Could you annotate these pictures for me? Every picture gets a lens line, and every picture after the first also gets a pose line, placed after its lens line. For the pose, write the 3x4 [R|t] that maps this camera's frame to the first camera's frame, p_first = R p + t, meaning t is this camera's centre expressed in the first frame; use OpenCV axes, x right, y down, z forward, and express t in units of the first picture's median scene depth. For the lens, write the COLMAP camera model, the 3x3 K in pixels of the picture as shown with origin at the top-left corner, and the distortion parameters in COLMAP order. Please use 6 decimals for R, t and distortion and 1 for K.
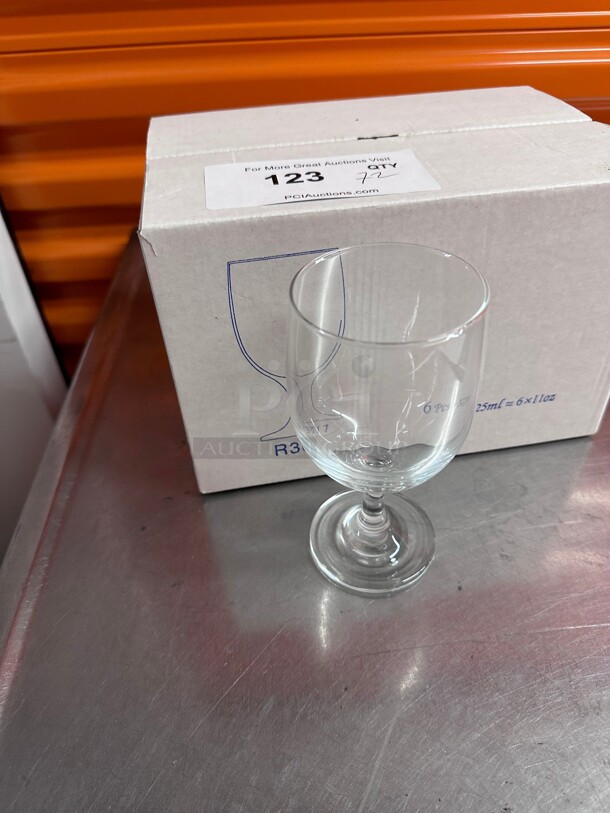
lens RADIAL K [[613.6, 0, 301.7], [0, 613.6, 405.6], [0, 0, 1]] dist [0.067479, -0.196514]
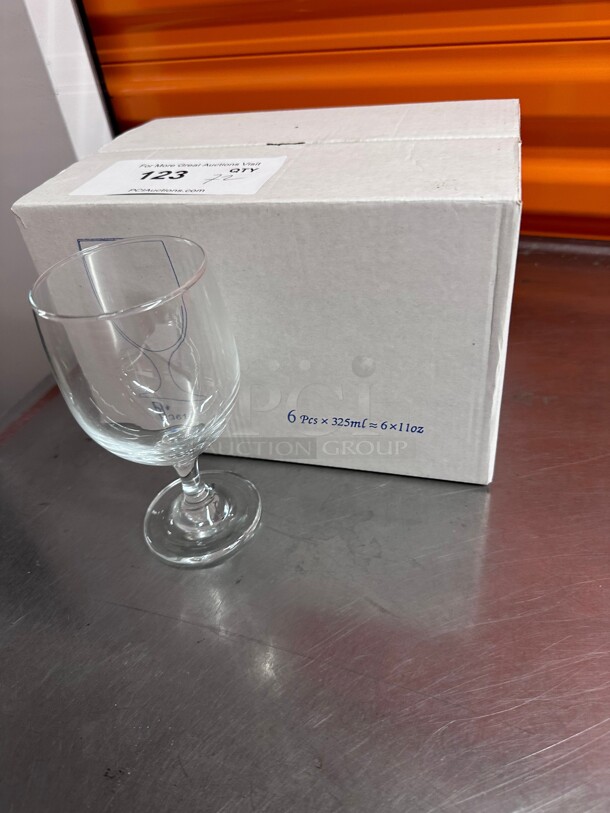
lens RADIAL K [[610.1, 0, 312.4], [0, 610.1, 406.6], [0, 0, 1]] dist [0.087986, -0.199919]
pose [[0.898854, 0.212076, -0.383517, 0.724541], [-0.215423, 0.975902, 0.034761, -0.052928], [0.381647, 0.051373, 0.922879, 0.088024]]
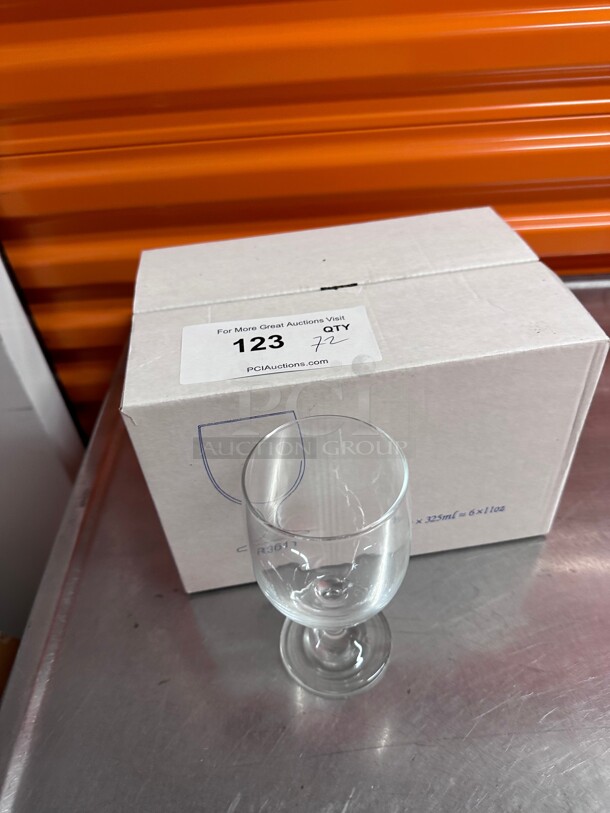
lens RADIAL K [[618.1, 0, 305.0], [0, 618.1, 406.5], [0, 0, 1]] dist [0.101572, -0.197767]
pose [[0.999194, -0.003529, -0.039985, 0.116814], [0.004508, 0.999692, 0.024421, -0.267993], [0.039887, -0.024581, 0.998902, -0.152195]]
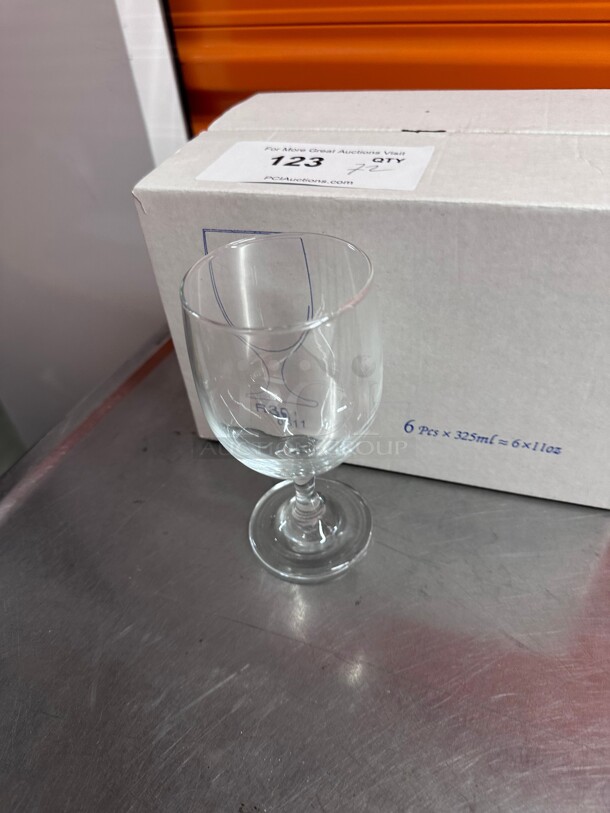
lens RADIAL K [[613.6, 0, 301.7], [0, 613.6, 405.6], [0, 0, 1]] dist [0.067479, -0.196514]
pose [[0.878915, 0.272439, -0.391517, 0.491591], [-0.260973, 0.961739, 0.083373, -0.062259], [0.399251, 0.028898, 0.916386, 0.069092]]
